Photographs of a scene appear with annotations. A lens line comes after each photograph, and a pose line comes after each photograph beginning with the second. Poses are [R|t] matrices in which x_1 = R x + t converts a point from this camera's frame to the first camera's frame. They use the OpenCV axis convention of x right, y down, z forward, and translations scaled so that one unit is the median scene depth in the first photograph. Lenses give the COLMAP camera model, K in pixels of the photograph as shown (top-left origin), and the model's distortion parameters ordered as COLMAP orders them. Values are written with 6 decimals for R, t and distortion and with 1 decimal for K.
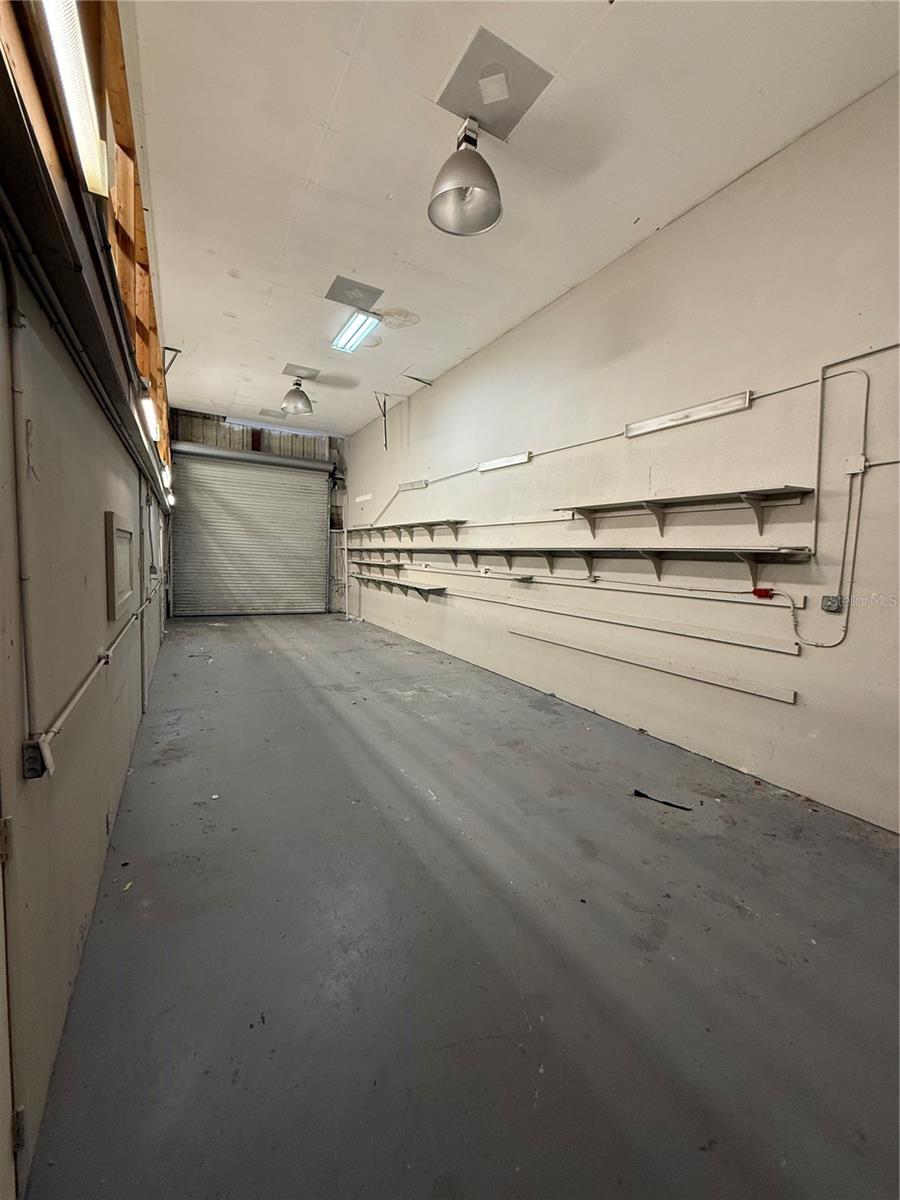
lens RADIAL K [[475.9, 0, 448.2], [0, 475.9, 599.7], [0, 0, 1]] dist [-0.000309, -0.000122]
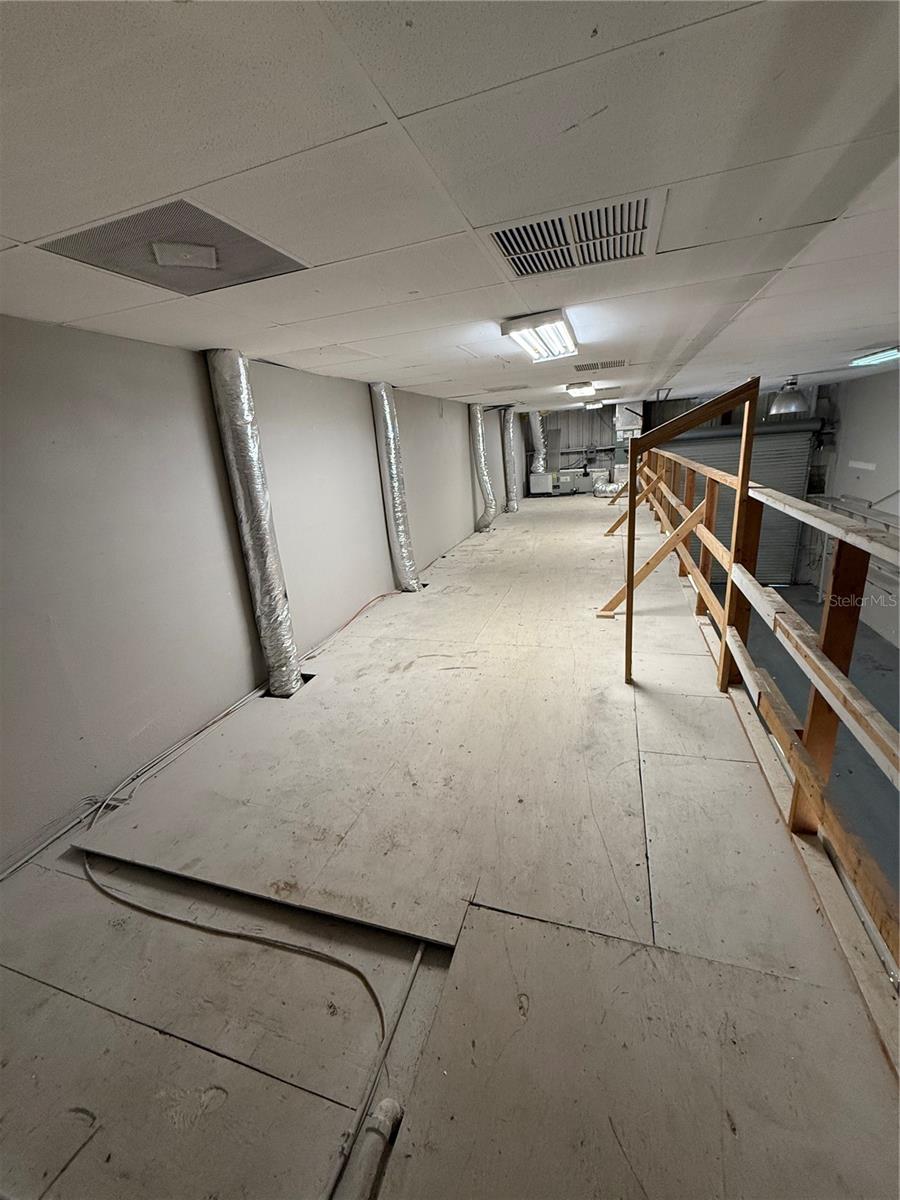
lens RADIAL K [[475.9, 0, 451.7], [0, 475.9, 599.2], [0, 0, 1]] dist [-0.000309, -0.000122]
pose [[0.673930, 0.133725, -0.726592, -0.038570], [0.041796, 0.975006, 0.218211, -0.310283], [0.737612, -0.177428, 0.651497, -0.189847]]
